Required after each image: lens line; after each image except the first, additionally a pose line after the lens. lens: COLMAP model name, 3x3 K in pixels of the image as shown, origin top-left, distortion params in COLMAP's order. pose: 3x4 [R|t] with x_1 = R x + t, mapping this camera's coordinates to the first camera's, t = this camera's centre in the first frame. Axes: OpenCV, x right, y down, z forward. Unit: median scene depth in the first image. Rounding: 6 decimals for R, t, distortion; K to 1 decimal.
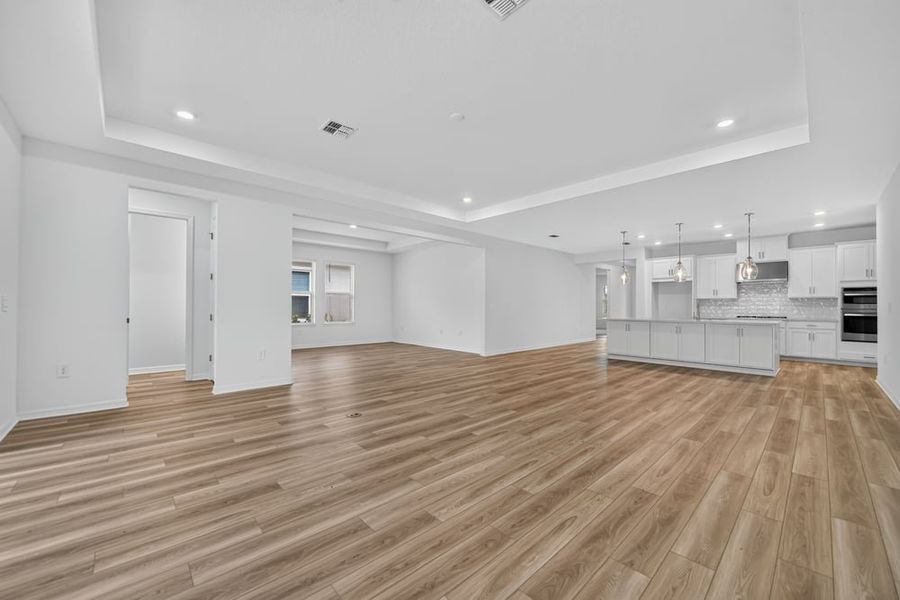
lens RADIAL K [[345.2, 0, 445.3], [0, 345.2, 304.5], [0, 0, 1]] dist [-0.001614, -0.000079]
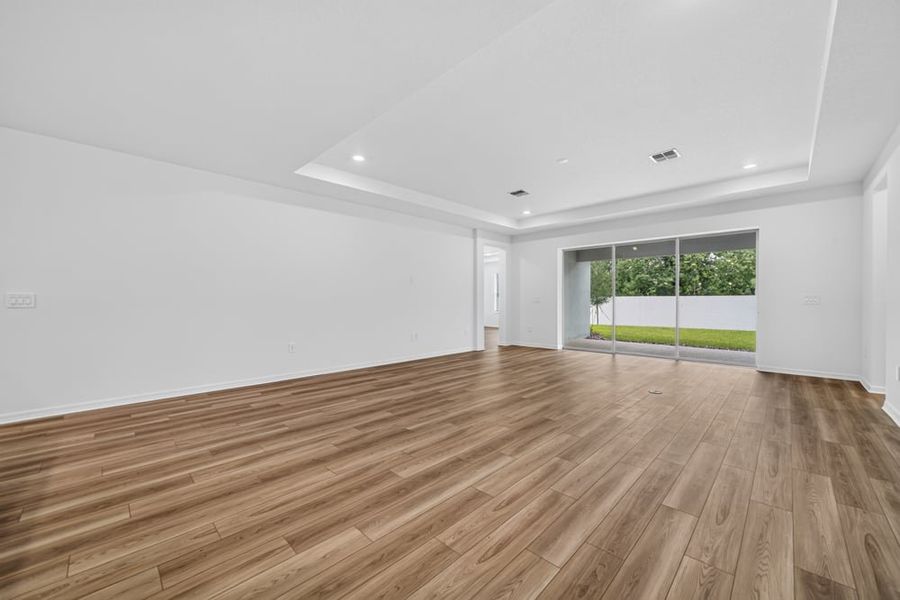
lens RADIAL K [[345.7, 0, 450.0], [0, 345.7, 300.0], [0, 0, 1]] dist [-0.009679, 0.000076]
pose [[-0.998768, -0.005310, -0.049333, 0.474301], [-0.004843, 0.999942, -0.009578, 0.020834], [0.049381, -0.009328, -0.998736, 2.021602]]
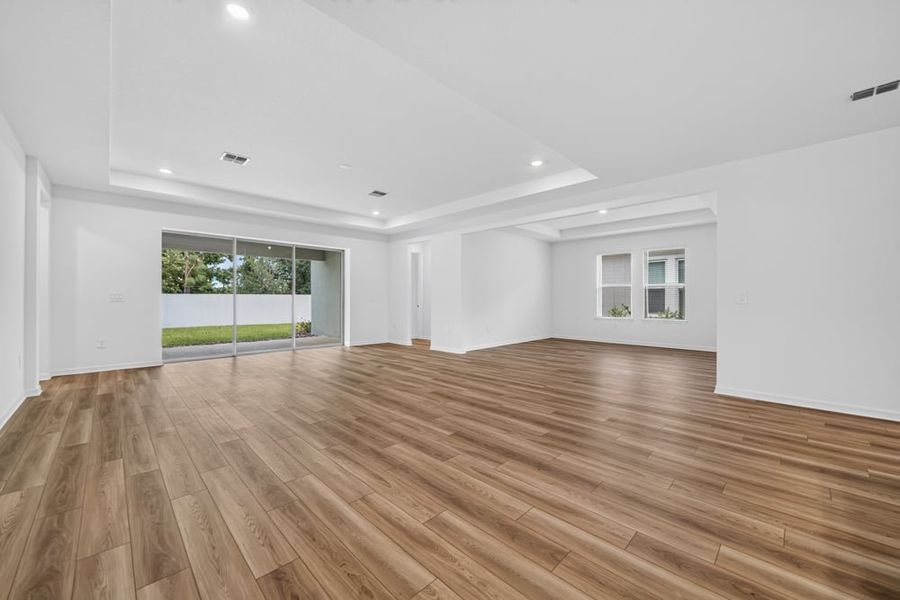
lens RADIAL K [[345.7, 0, 450.0], [0, 345.7, 300.0], [0, 0, 1]] dist [-0.009679, 0.000076]
pose [[0.038473, -0.005585, -0.999244, 1.277722], [0.003302, 0.999980, -0.005462, 0.021360], [0.999254, -0.003089, 0.038491, 1.200026]]
